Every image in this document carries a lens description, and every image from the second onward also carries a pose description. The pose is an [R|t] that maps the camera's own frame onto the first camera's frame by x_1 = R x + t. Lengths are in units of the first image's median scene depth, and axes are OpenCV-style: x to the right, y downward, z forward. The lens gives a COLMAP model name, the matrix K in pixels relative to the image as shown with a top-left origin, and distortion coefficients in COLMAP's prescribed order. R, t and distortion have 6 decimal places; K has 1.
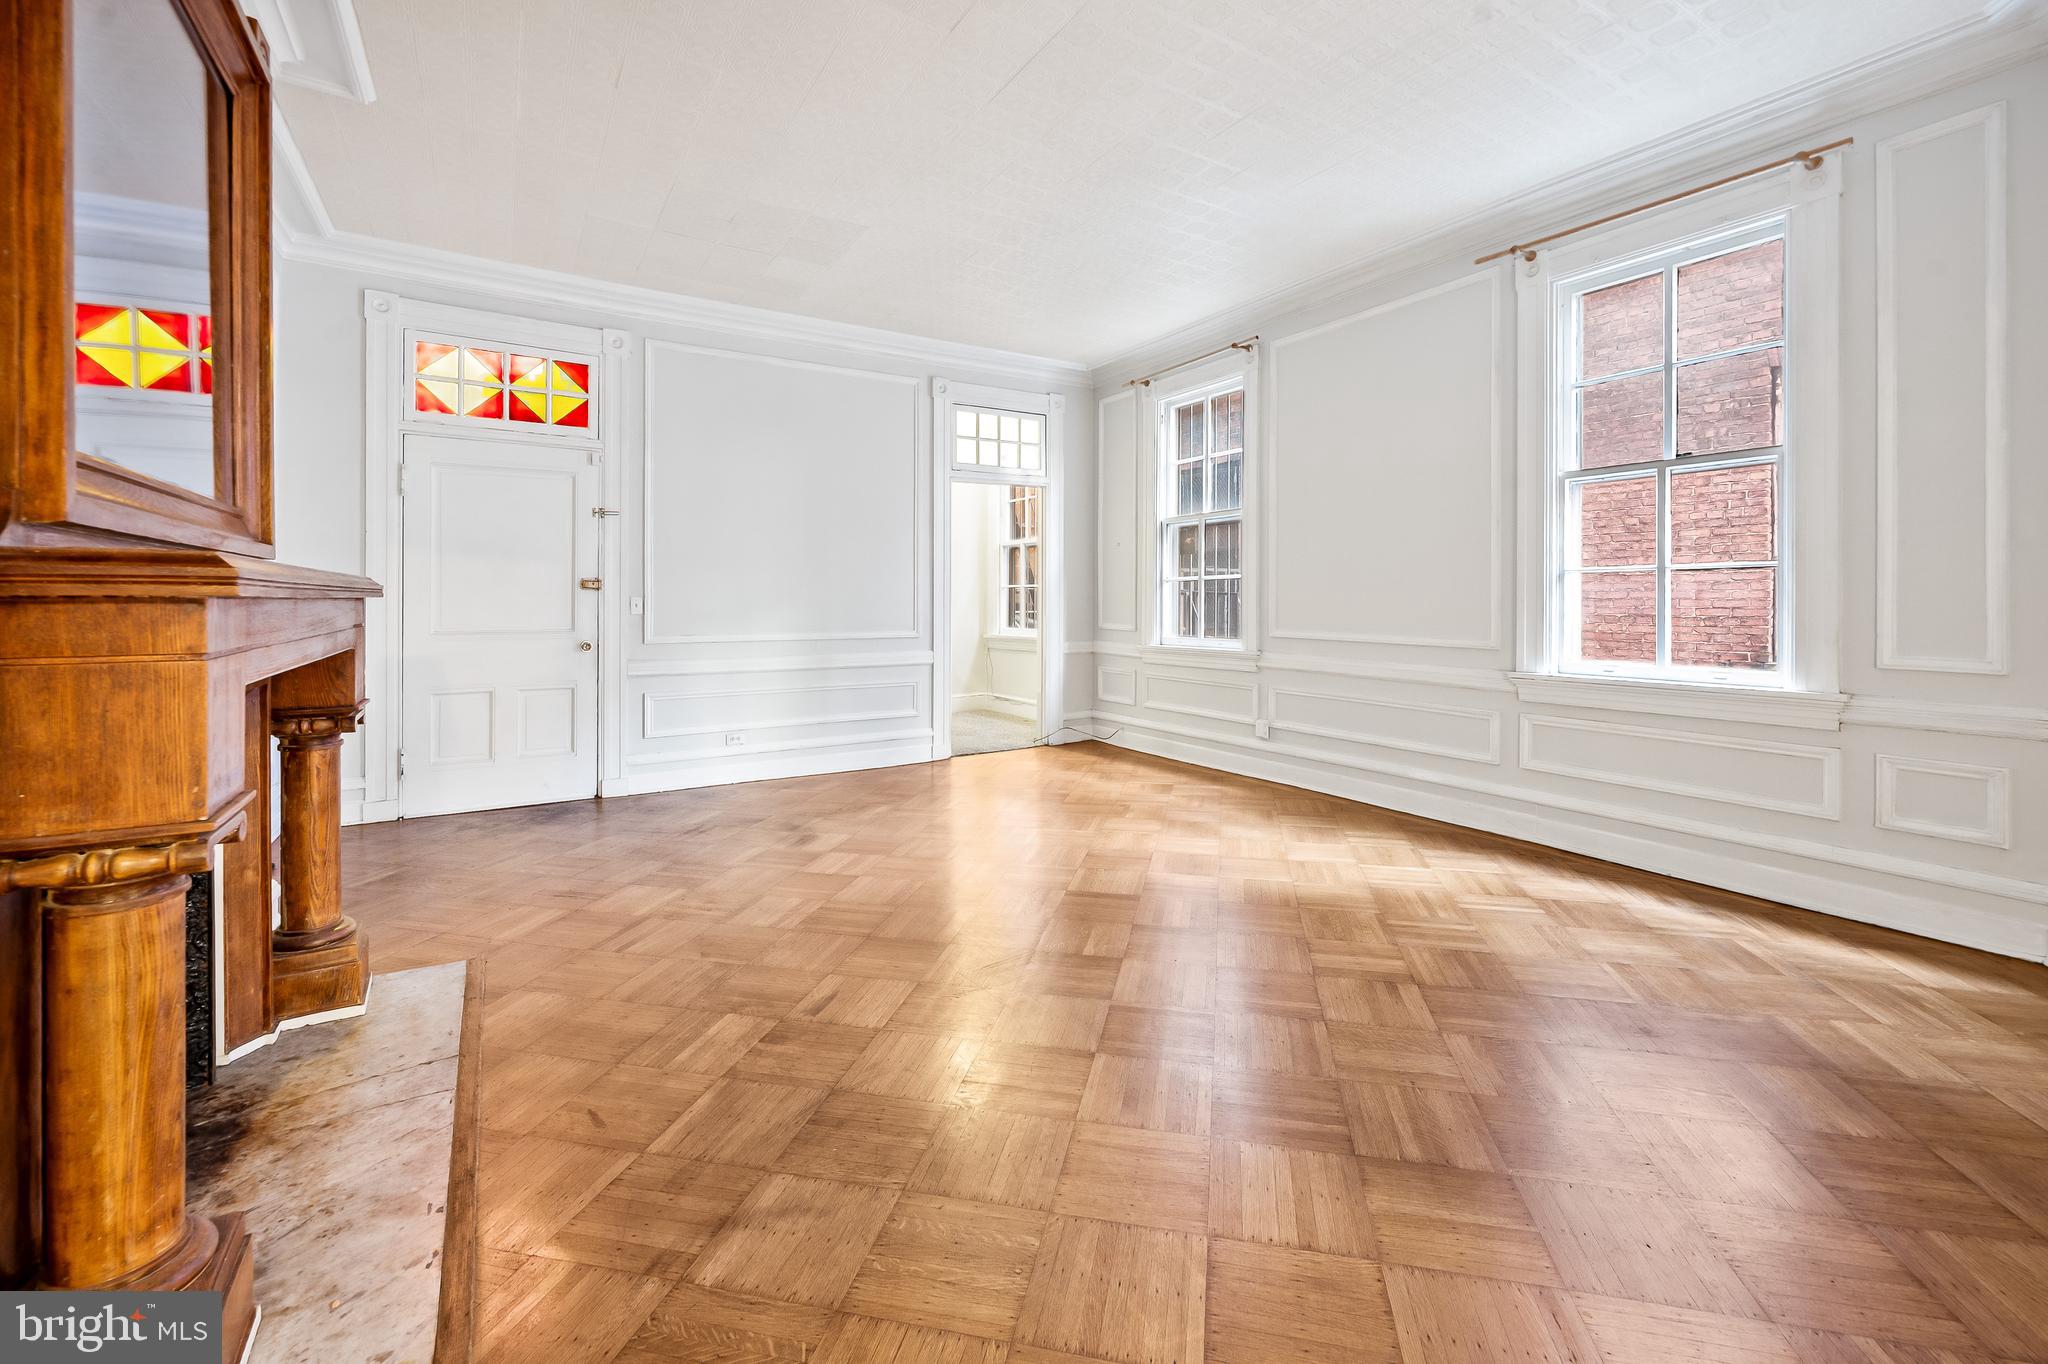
lens RADIAL K [[864.5, 0, 1028.9], [0, 864.5, 610.6], [0, 0, 1]] dist [-0.000016, -0.000137]
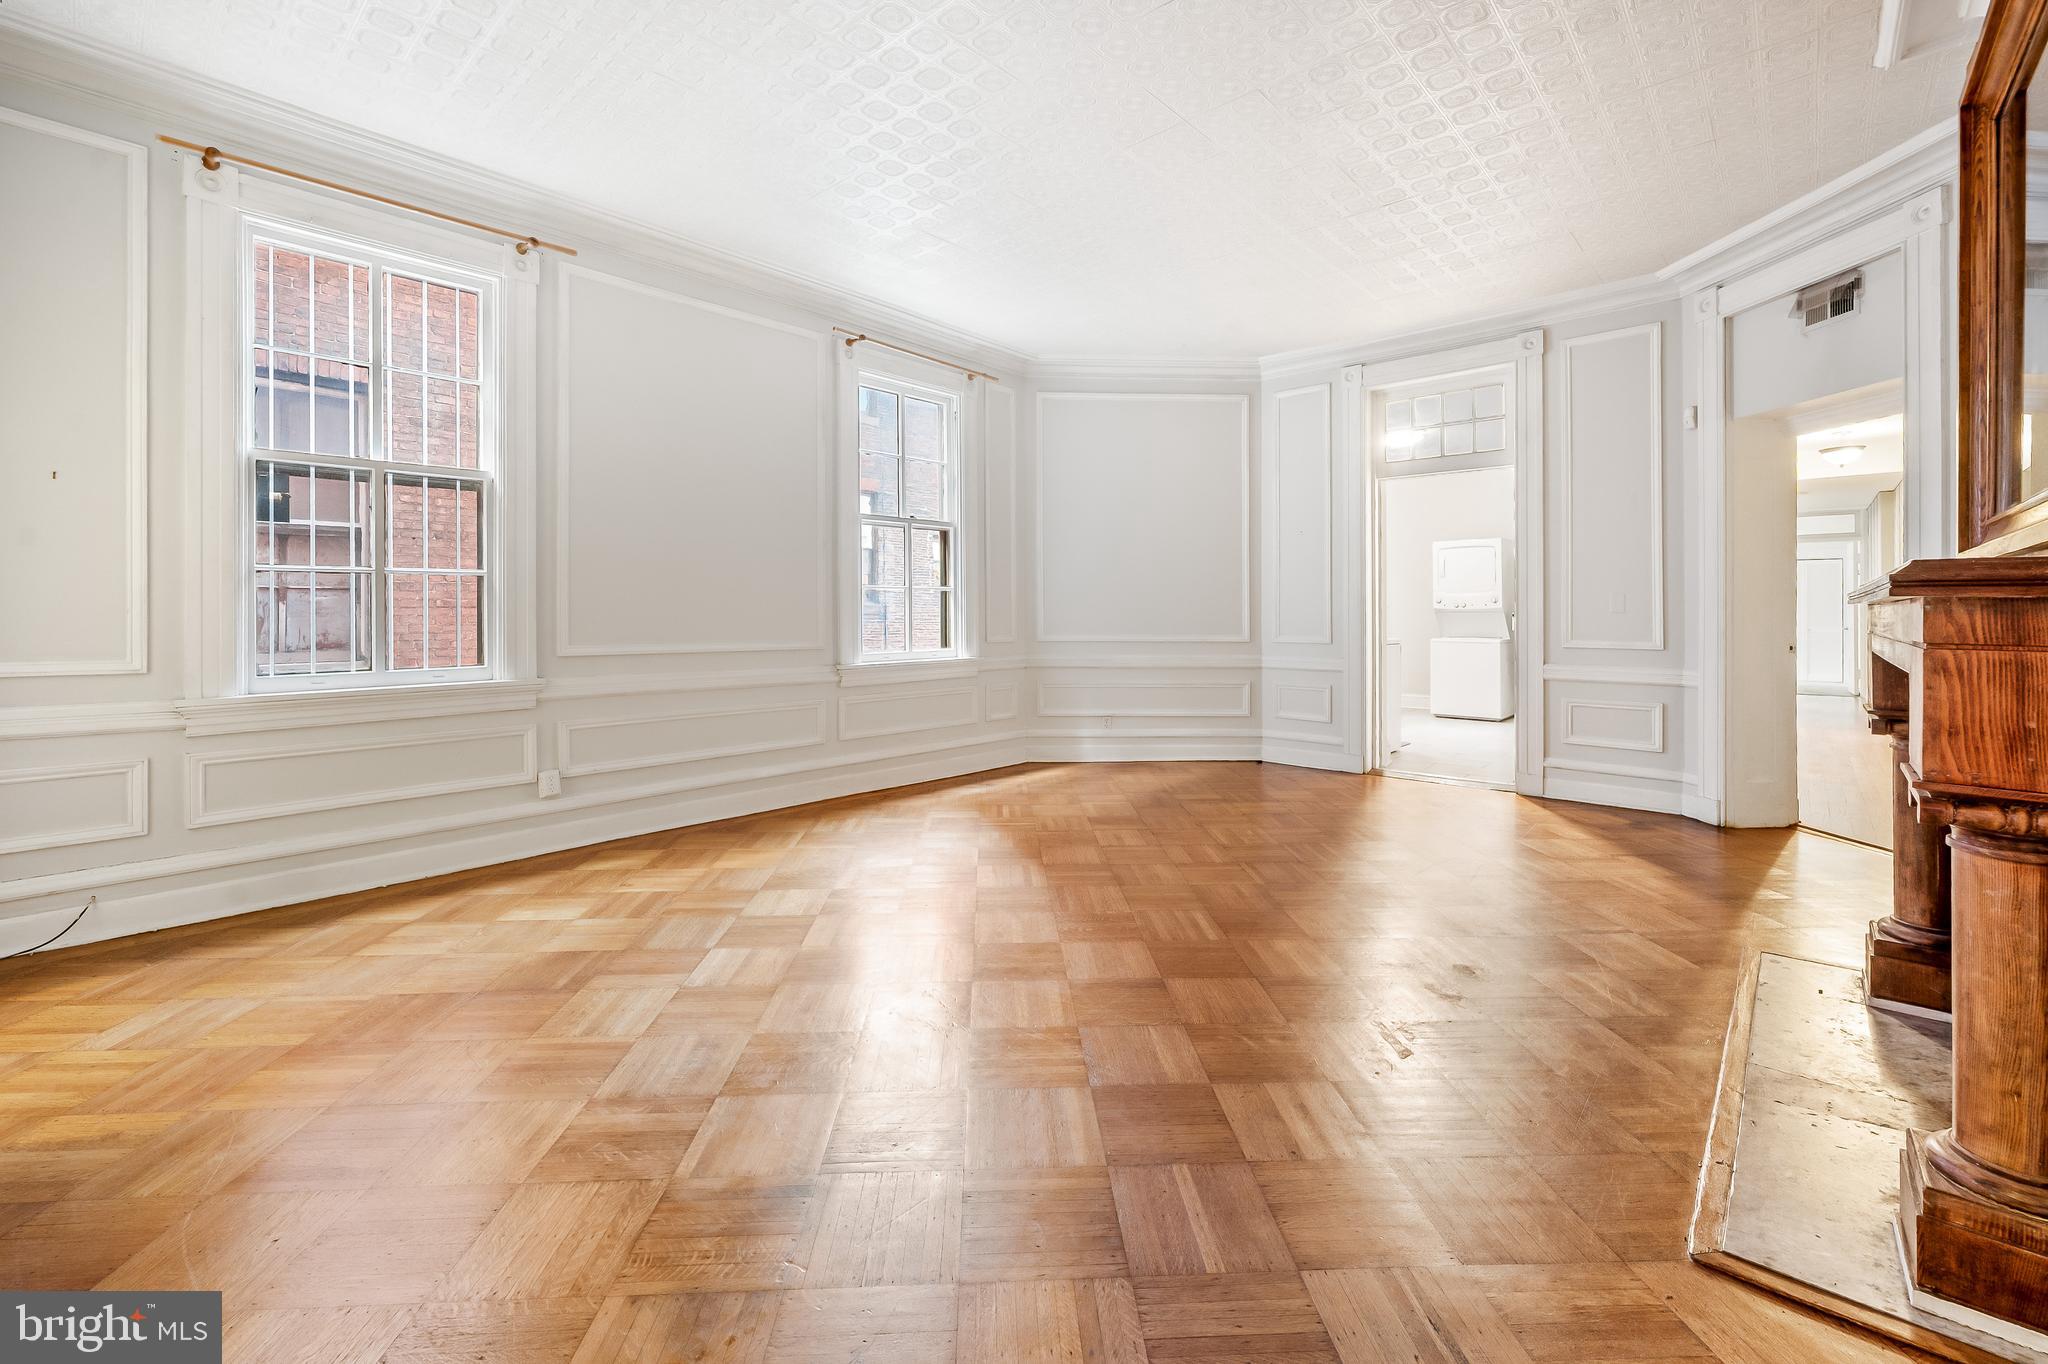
lens RADIAL K [[826.4, 0, 986.1], [0, 826.4, 604.1], [0, 0, 1]] dist [-0.000090, 0.000026]
pose [[-0.237300, 0.004325, 0.971427, -0.484752], [0.007399, 0.999969, -0.002644, -0.009330], [-0.971408, 0.006560, -0.237324, 0.794670]]
